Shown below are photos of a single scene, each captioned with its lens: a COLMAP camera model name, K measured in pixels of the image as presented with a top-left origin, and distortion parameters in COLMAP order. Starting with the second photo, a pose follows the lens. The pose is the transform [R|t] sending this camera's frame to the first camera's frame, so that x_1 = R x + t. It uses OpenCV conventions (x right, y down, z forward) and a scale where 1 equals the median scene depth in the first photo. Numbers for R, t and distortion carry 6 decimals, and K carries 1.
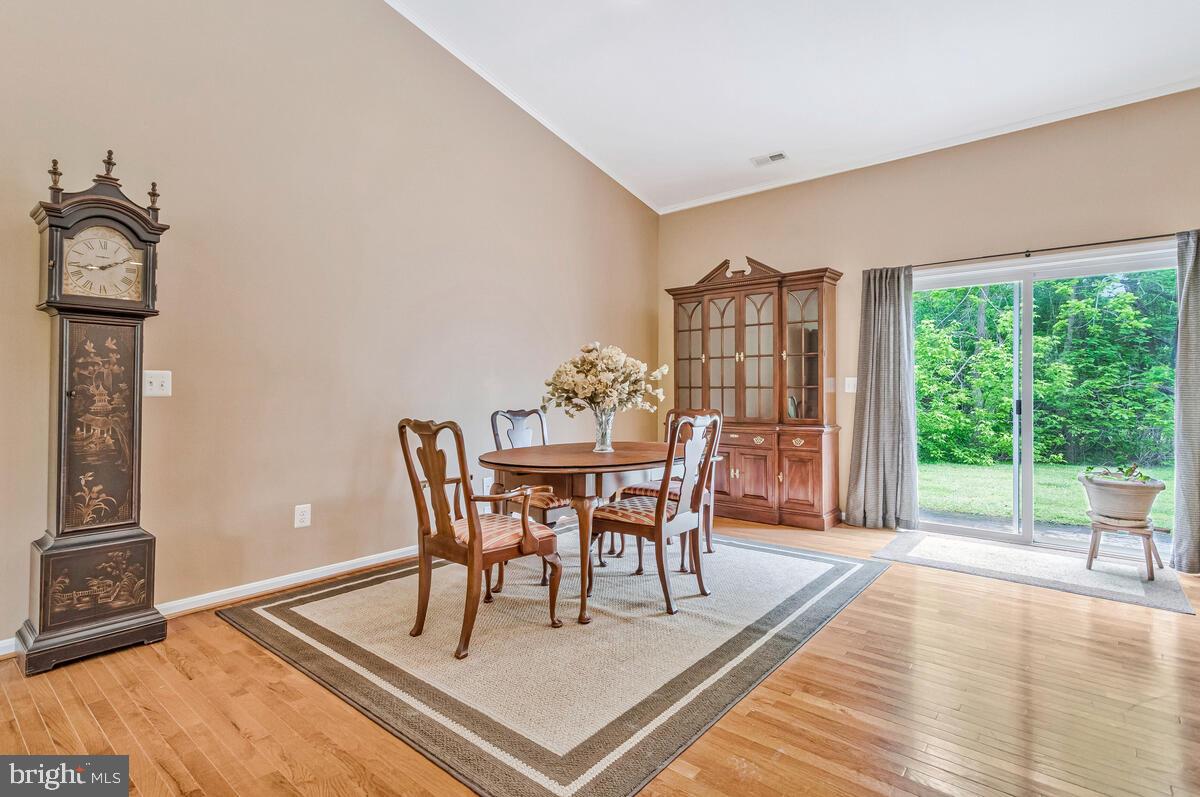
lens RADIAL K [[587.0, 0, 597.6], [0, 587.0, 391.3], [0, 0, 1]] dist [0.000767, 0.003190]
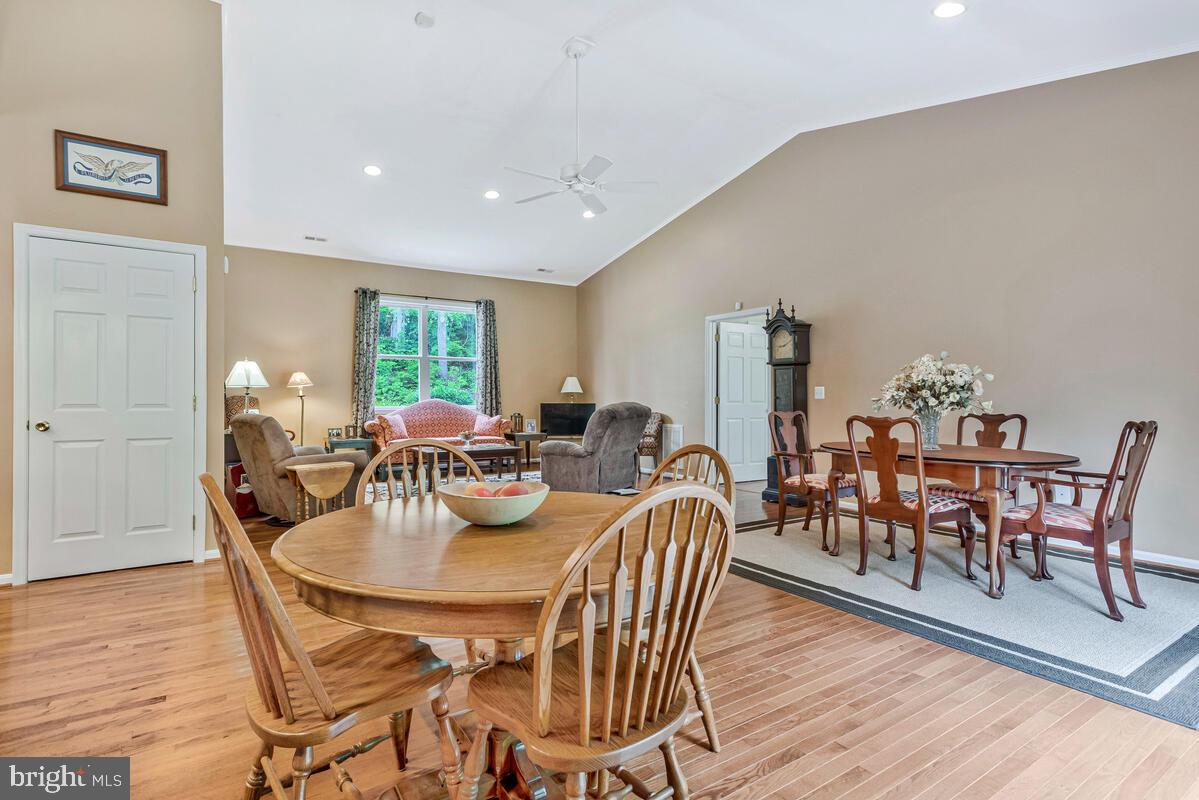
lens RADIAL K [[586.5, 0, 599.4], [0, 586.5, 404.1], [0, 0, 1]] dist [0.000767, 0.003190]
pose [[-0.294756, 0.012504, -0.955491, 1.531682], [-0.000058, 0.999914, 0.013103, 0.001169], [0.955573, 0.003918, -0.294730, 0.875473]]
